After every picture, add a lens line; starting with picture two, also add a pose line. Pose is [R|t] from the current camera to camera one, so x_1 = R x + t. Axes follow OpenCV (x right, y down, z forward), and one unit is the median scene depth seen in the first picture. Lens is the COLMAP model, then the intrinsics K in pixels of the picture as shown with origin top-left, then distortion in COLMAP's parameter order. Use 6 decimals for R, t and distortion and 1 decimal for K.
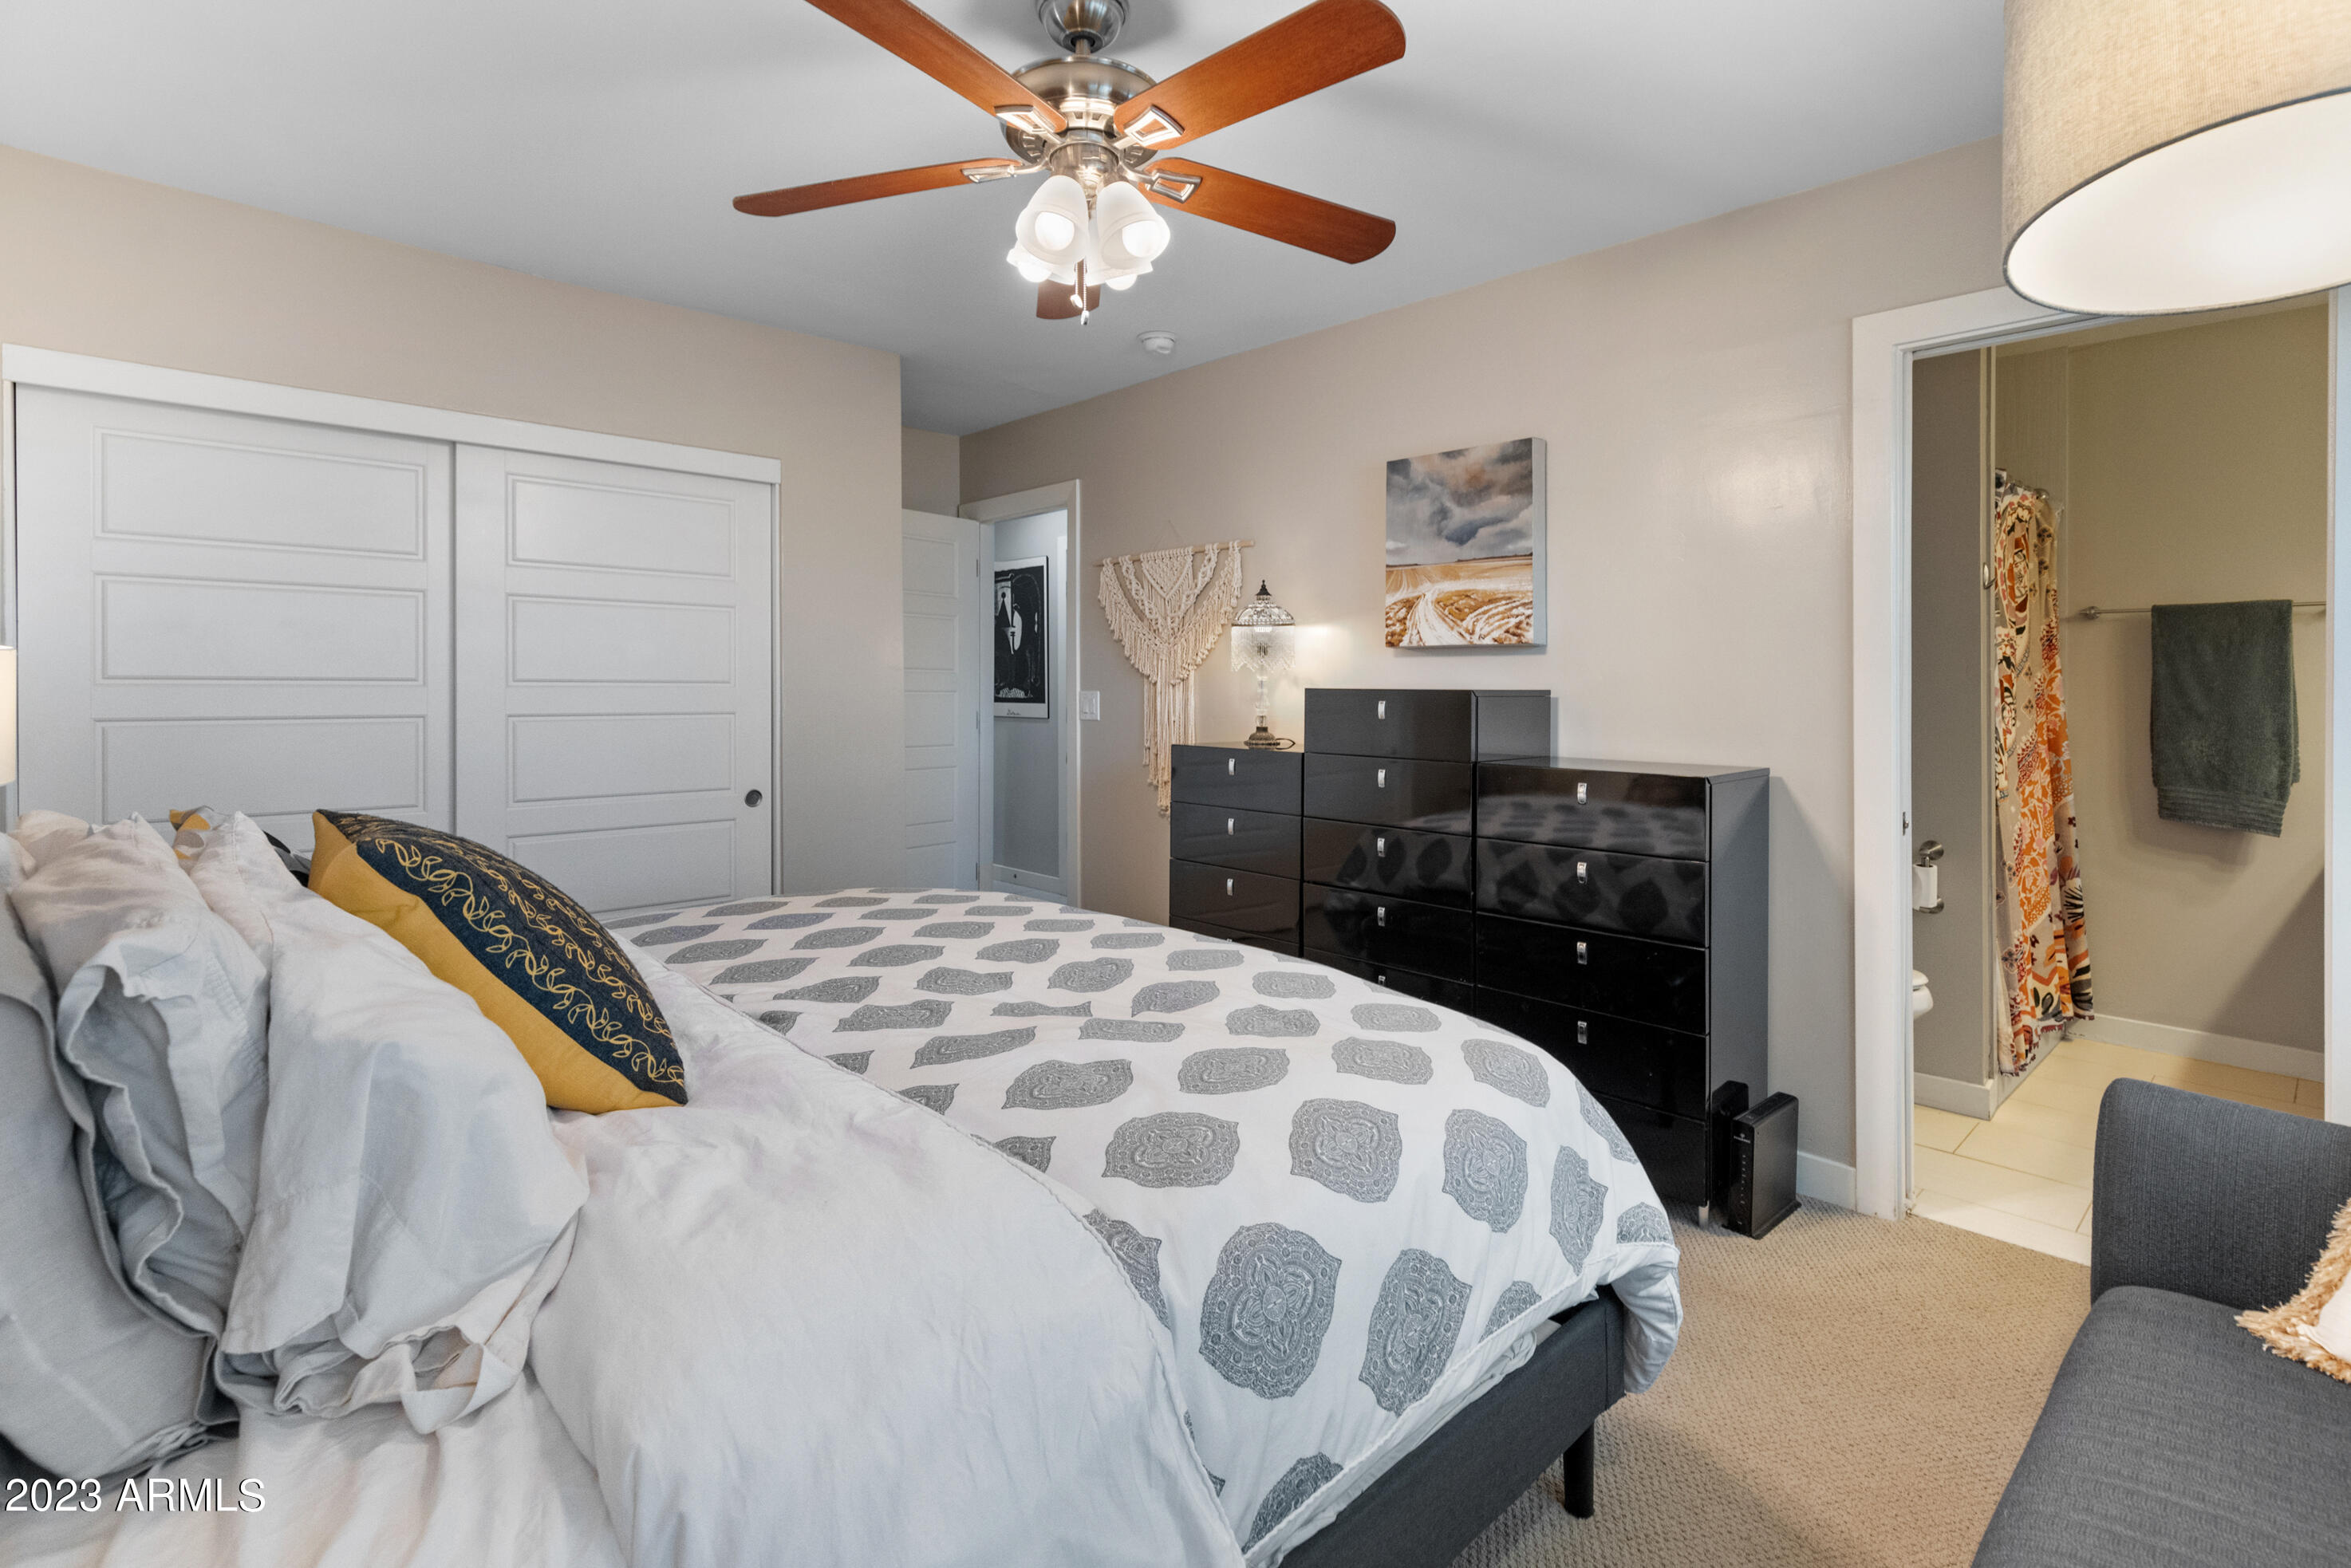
lens RADIAL K [[1096.6, 0, 1176.9], [0, 1096.6, 697.5], [0, 0, 1]] dist [0.003880, 0.000612]
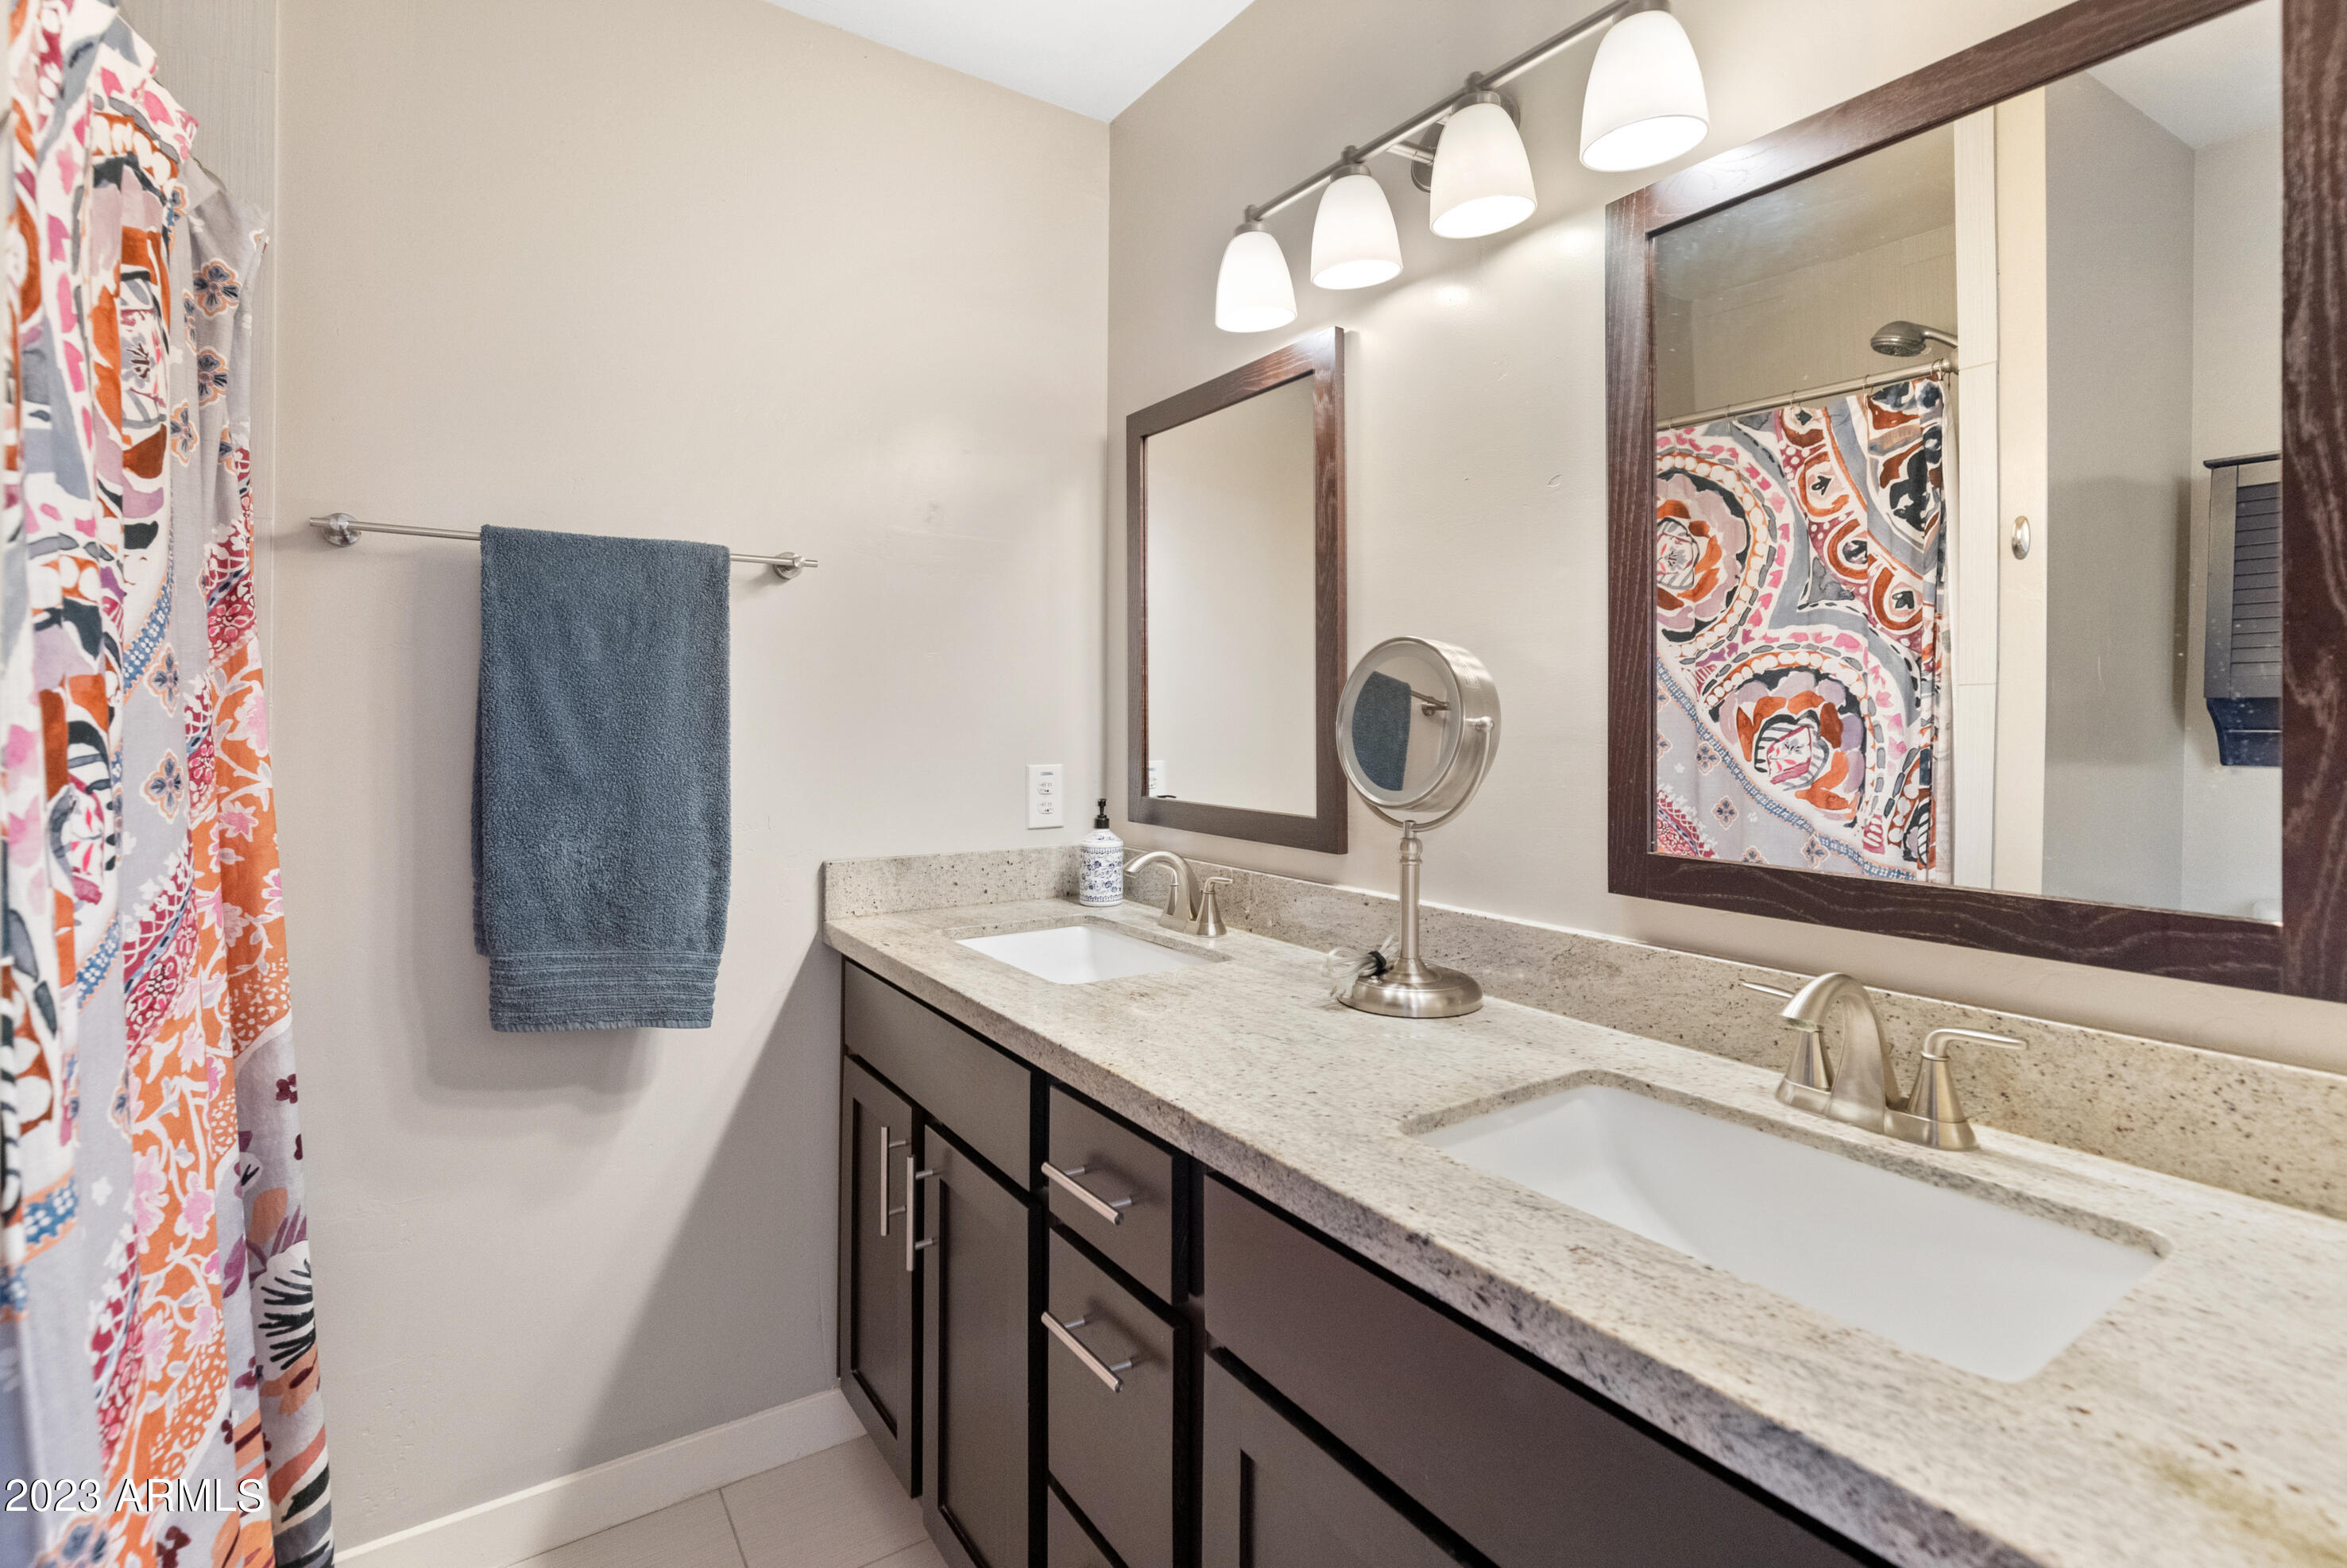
lens RADIAL K [[1094.7, 0, 1174.9], [0, 1094.7, 697.6], [0, 0, 1]] dist [0.003880, 0.000612]
pose [[0.156209, 0.013938, 0.987626, 0.527836], [0.001738, 0.999895, -0.014386, -0.011596], [-0.987722, 0.003964, 0.156169, 0.690330]]
